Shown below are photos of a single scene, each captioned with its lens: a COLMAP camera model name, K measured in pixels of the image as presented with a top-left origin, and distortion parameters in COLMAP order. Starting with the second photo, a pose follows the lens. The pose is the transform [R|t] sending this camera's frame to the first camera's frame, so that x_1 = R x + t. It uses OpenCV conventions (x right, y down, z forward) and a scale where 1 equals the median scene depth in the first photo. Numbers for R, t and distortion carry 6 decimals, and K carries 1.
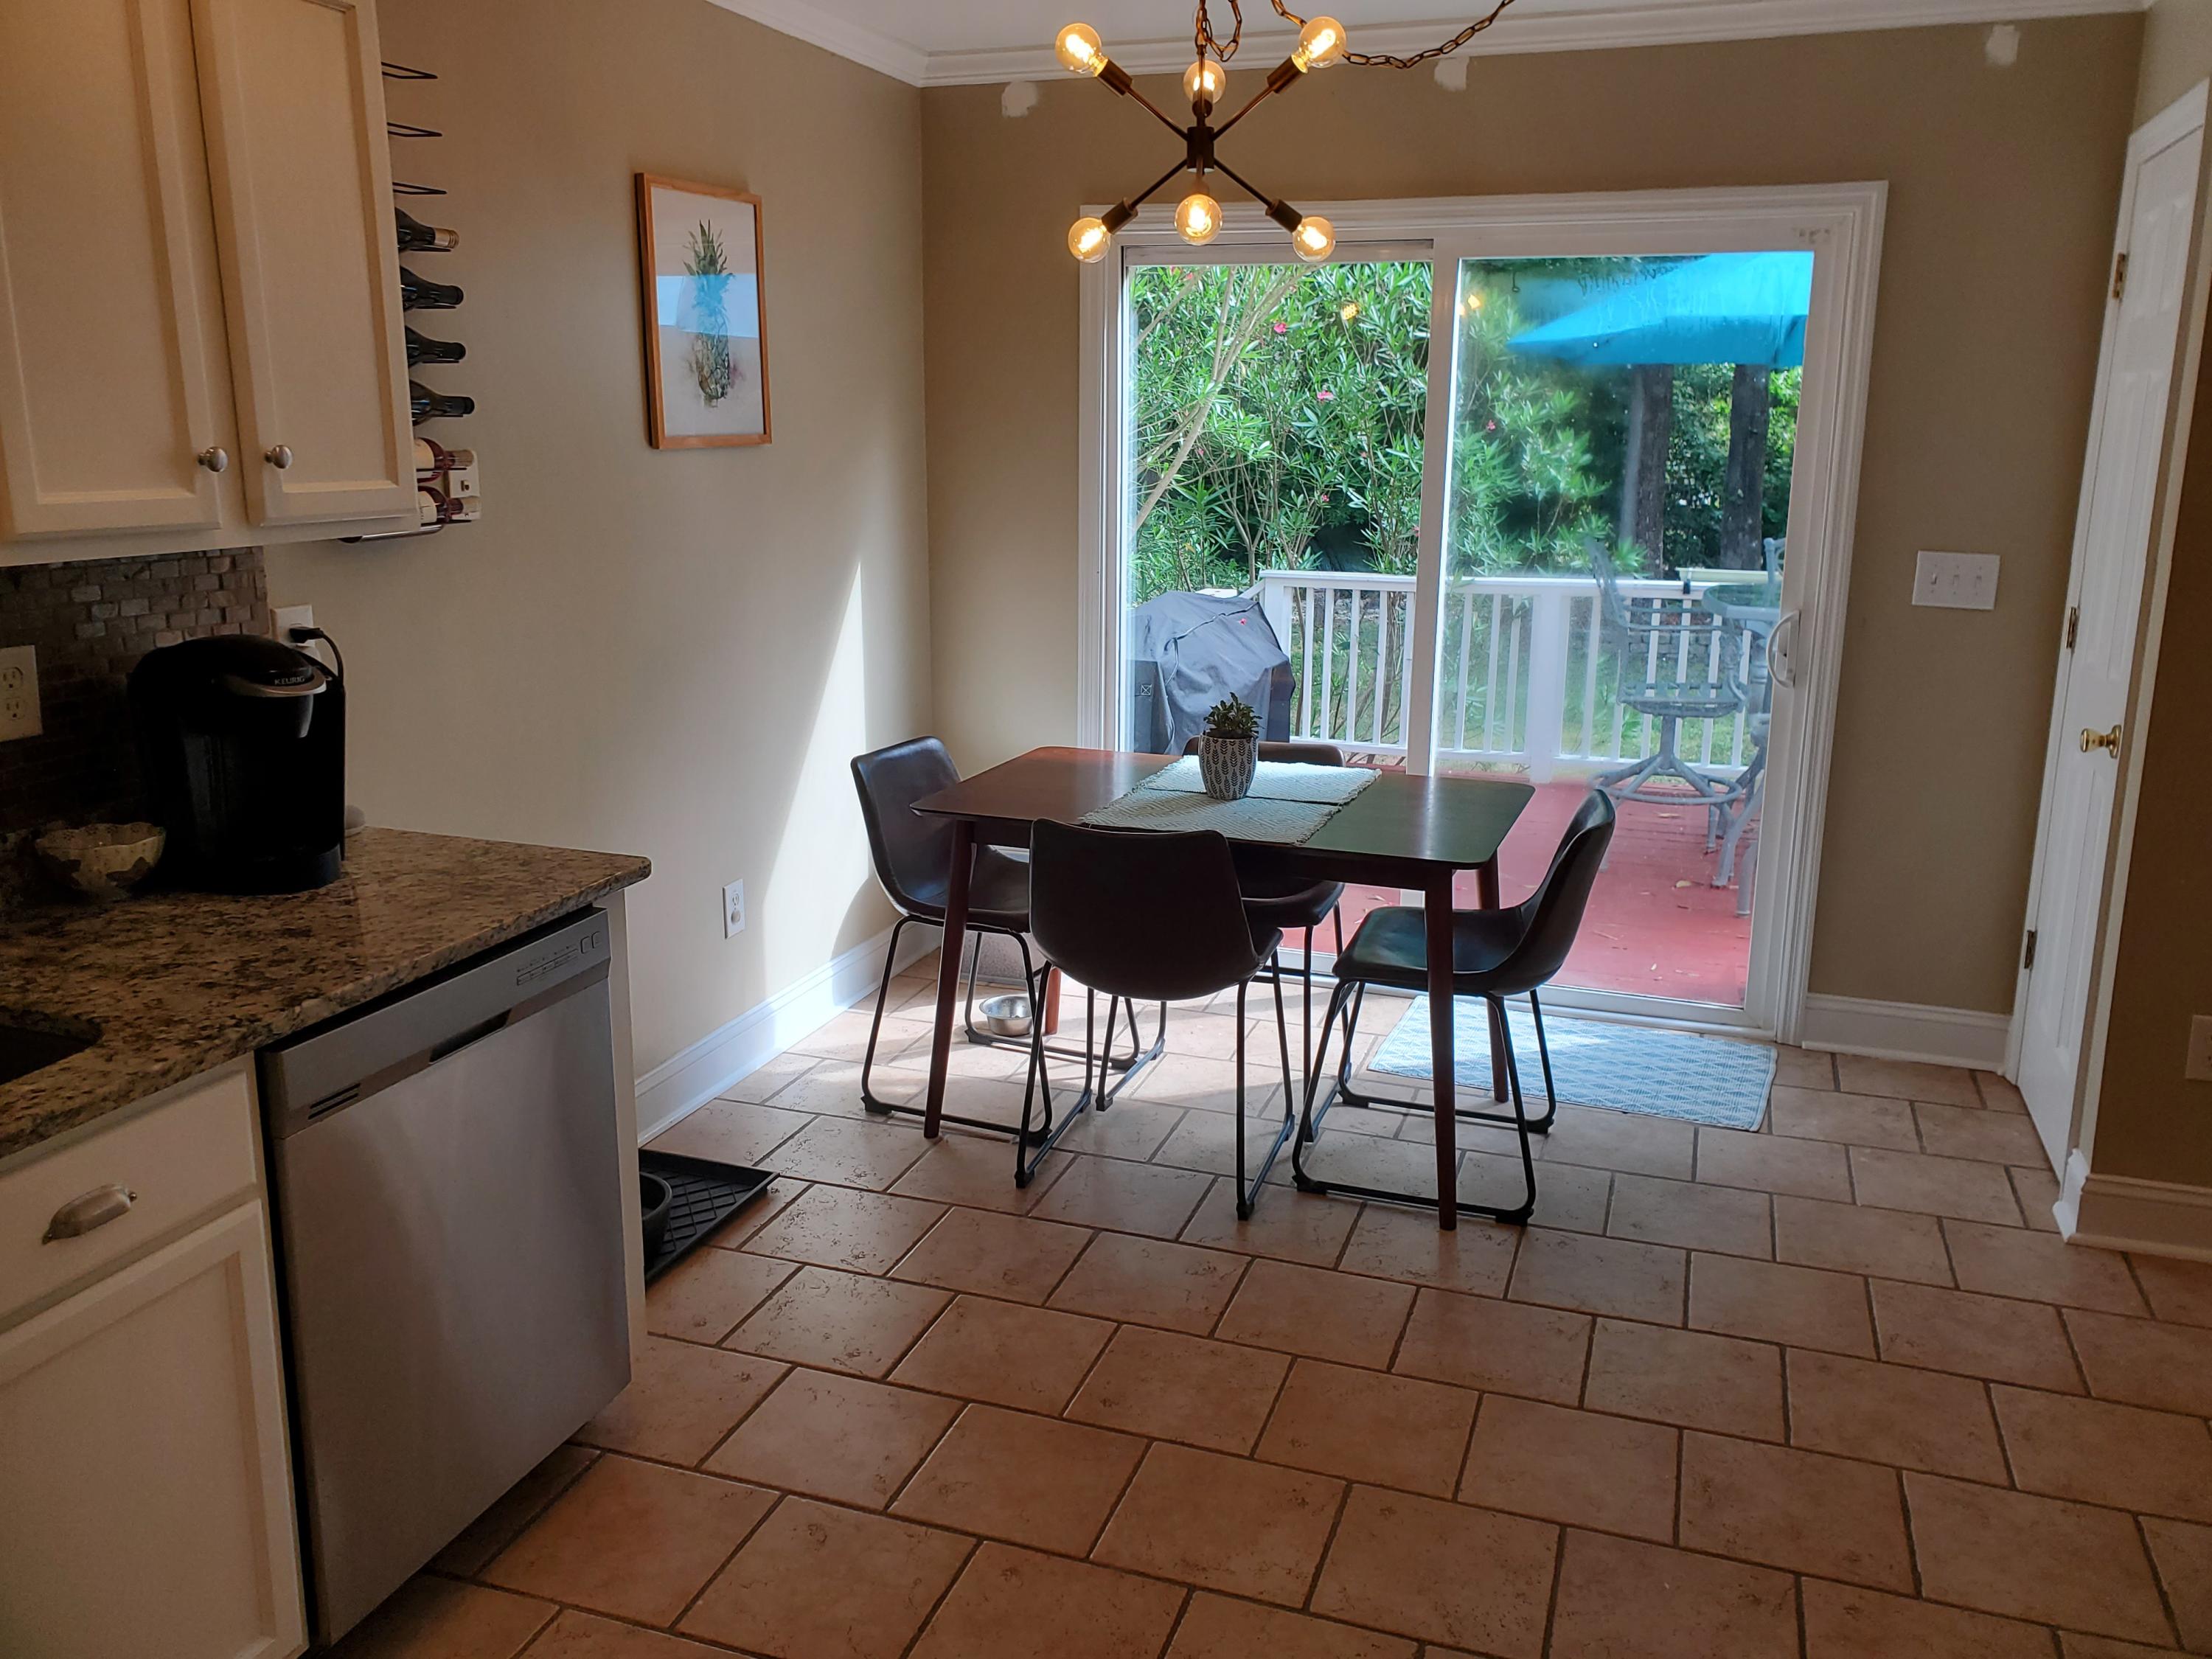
lens RADIAL K [[1714.8, 0, 1101.6], [0, 1714.8, 790.4], [0, 0, 1]] dist [0.003097, 0.000796]
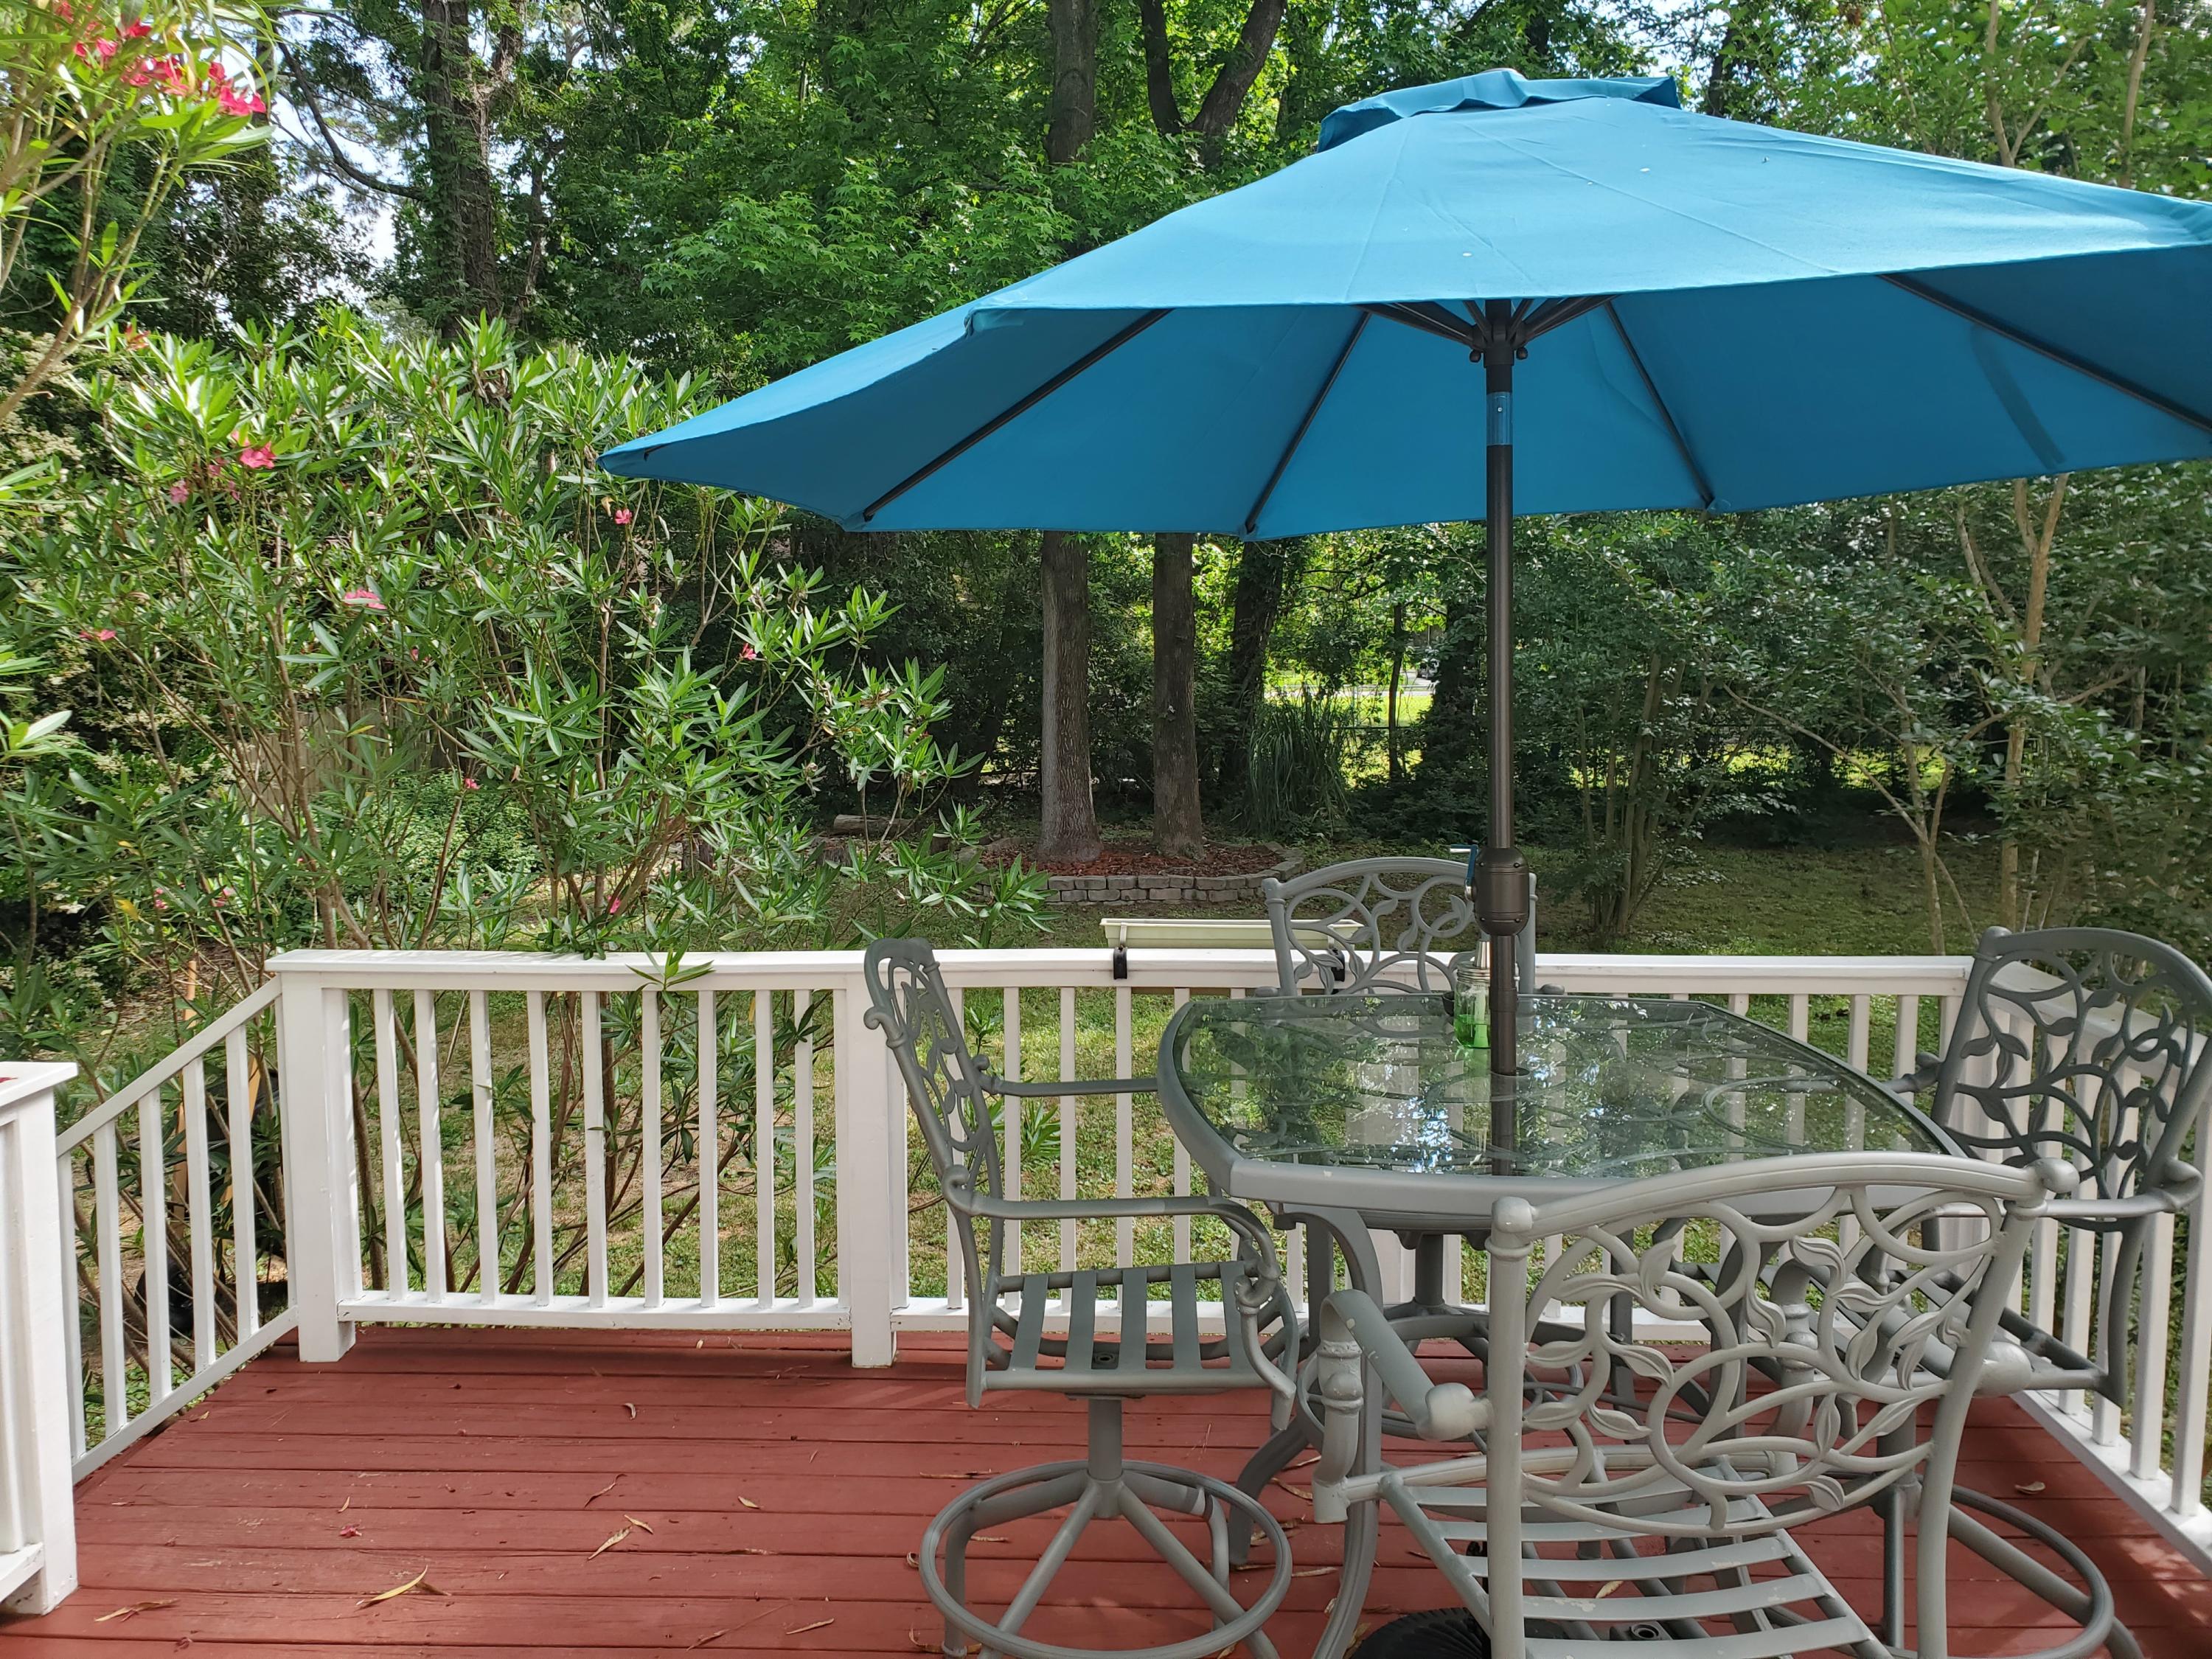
lens RADIAL K [[1714.8, 0, 1101.6], [0, 1714.8, 790.4], [0, 0, 1]] dist [0.003097, 0.000796]
pose [[0.950160, -0.034826, 0.309812, 0.169571], [0.070318, 0.992074, -0.104141, -0.110850], [-0.303730, 0.120736, 0.945077, 0.484387]]
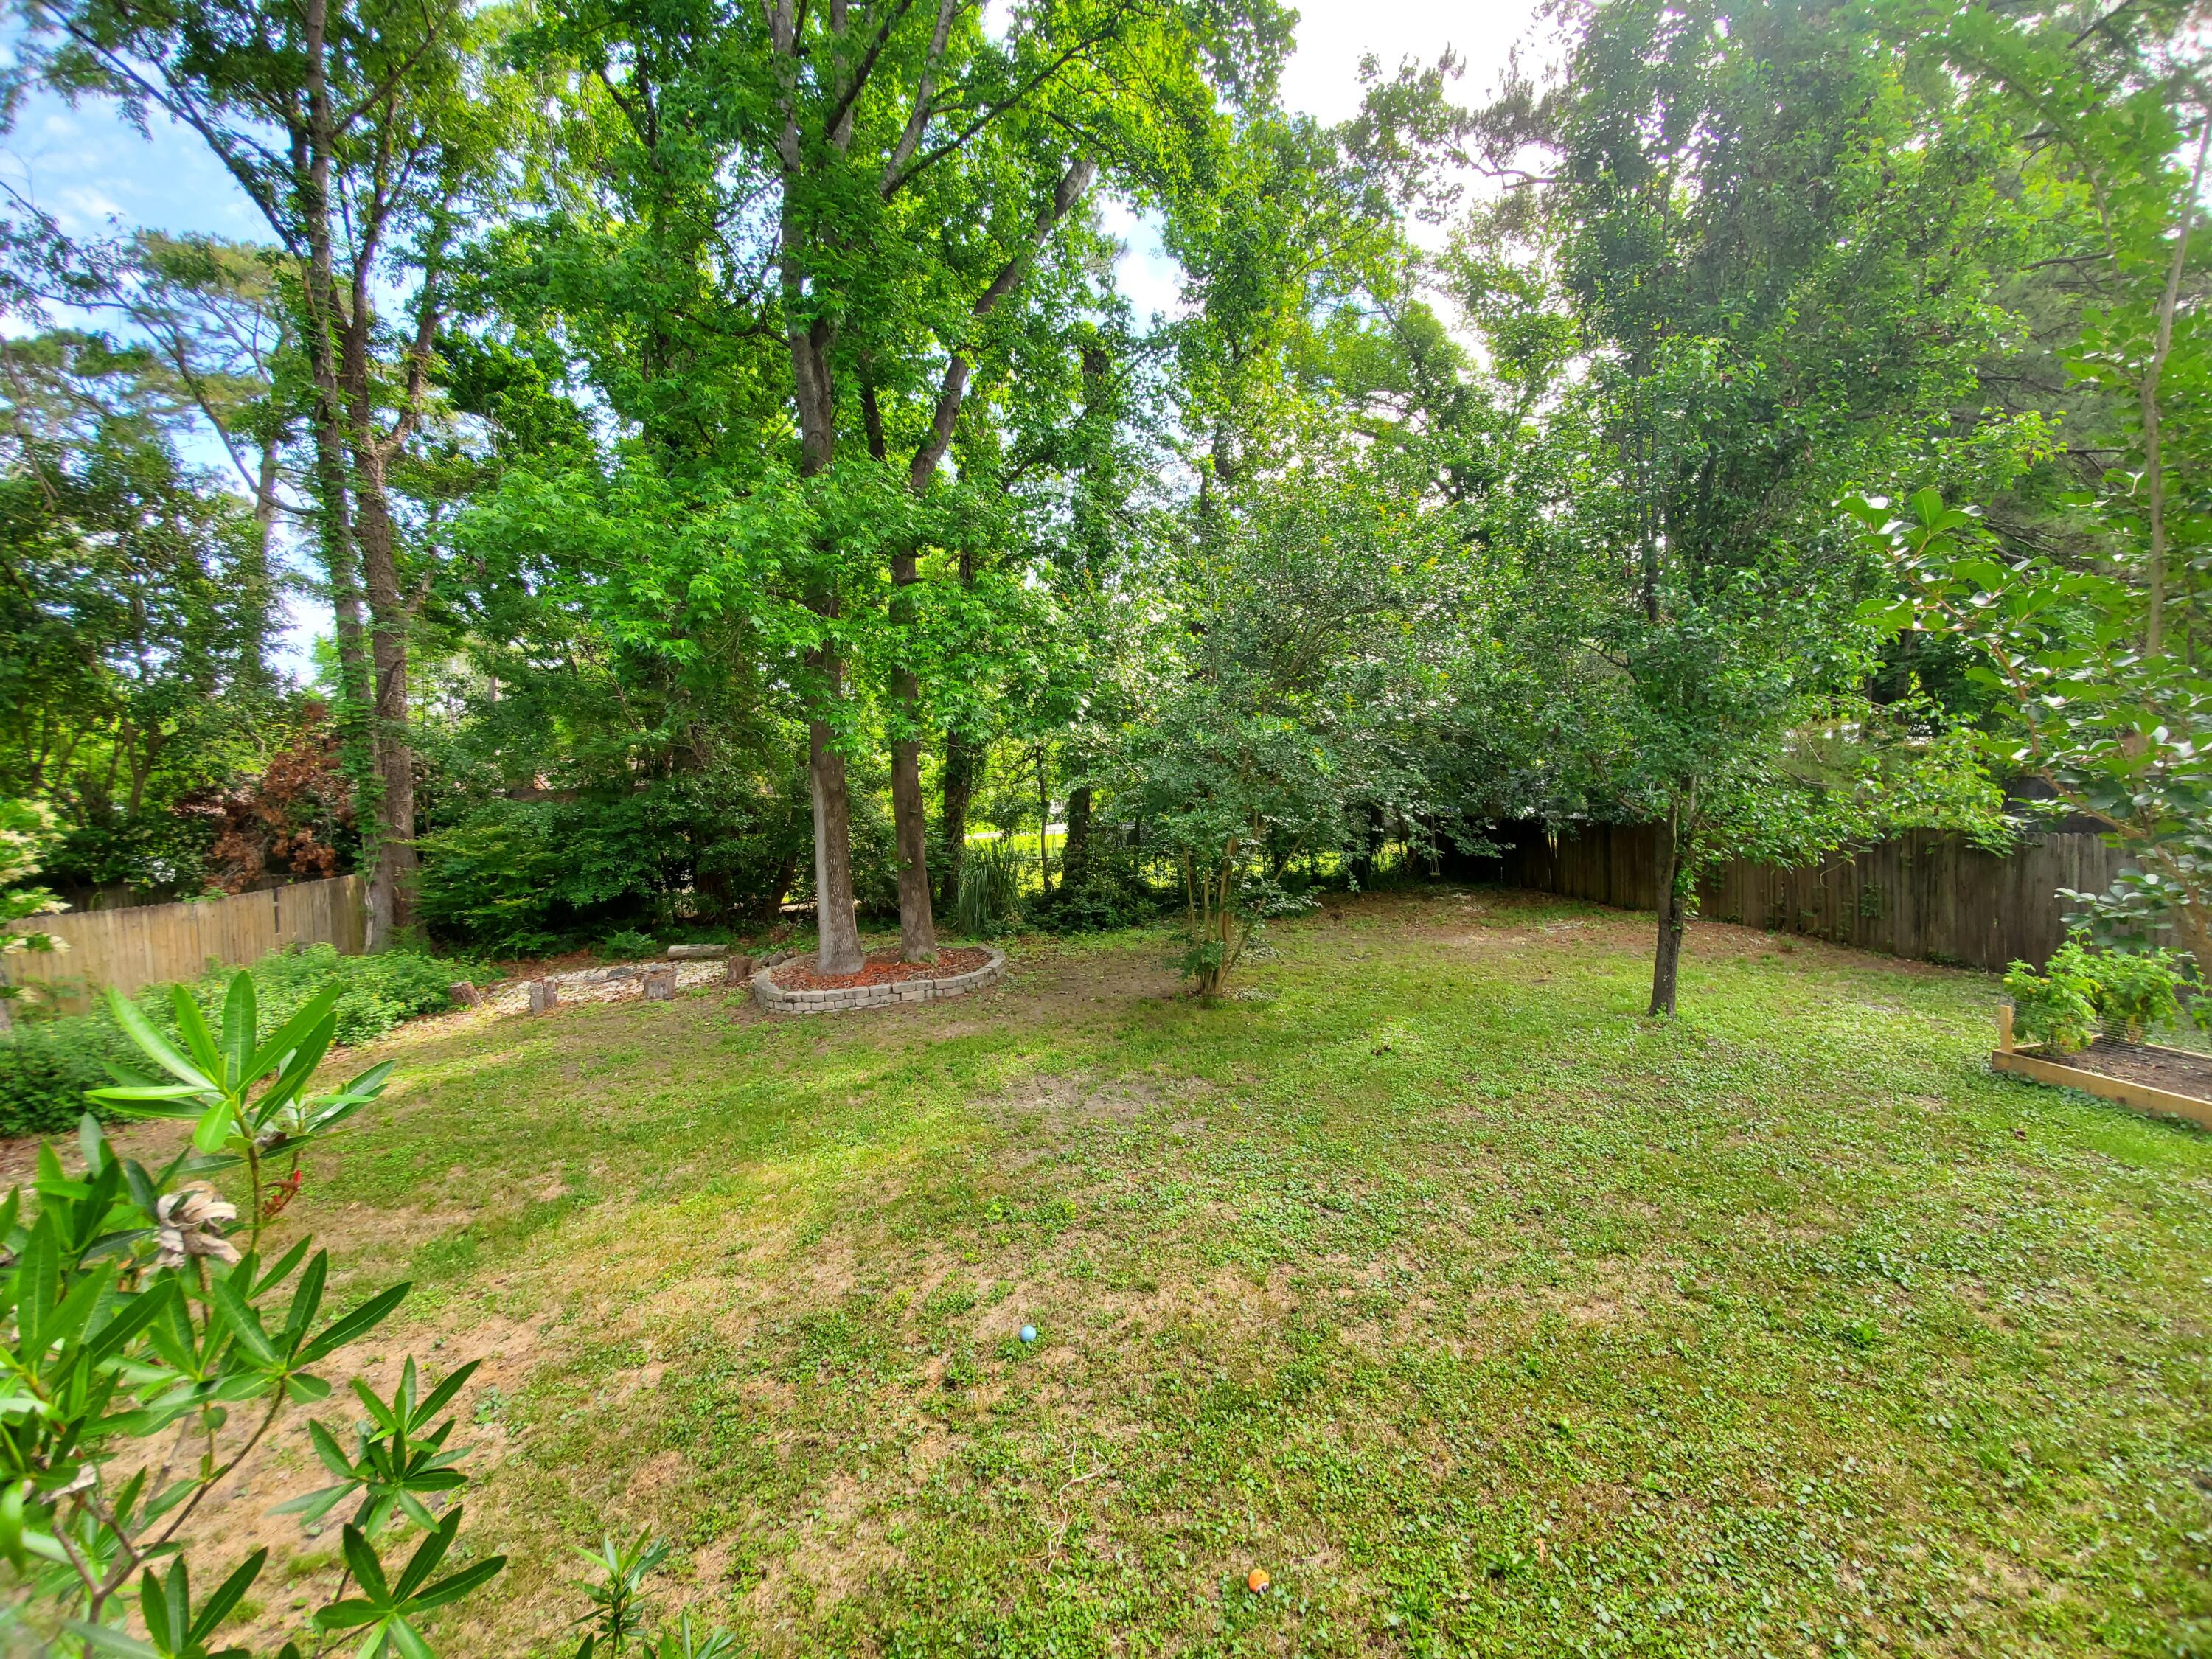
lens RADIAL K [[892.9, 0, 1105.3], [0, 892.9, 841.7], [0, 0, 1]] dist [0.086905, -0.000073]
pose [[0.834448, -0.066585, 0.547050, 0.289637], [0.156701, 0.980366, -0.119699, -0.190327], [-0.528338, 0.185606, 0.828498, 0.821961]]
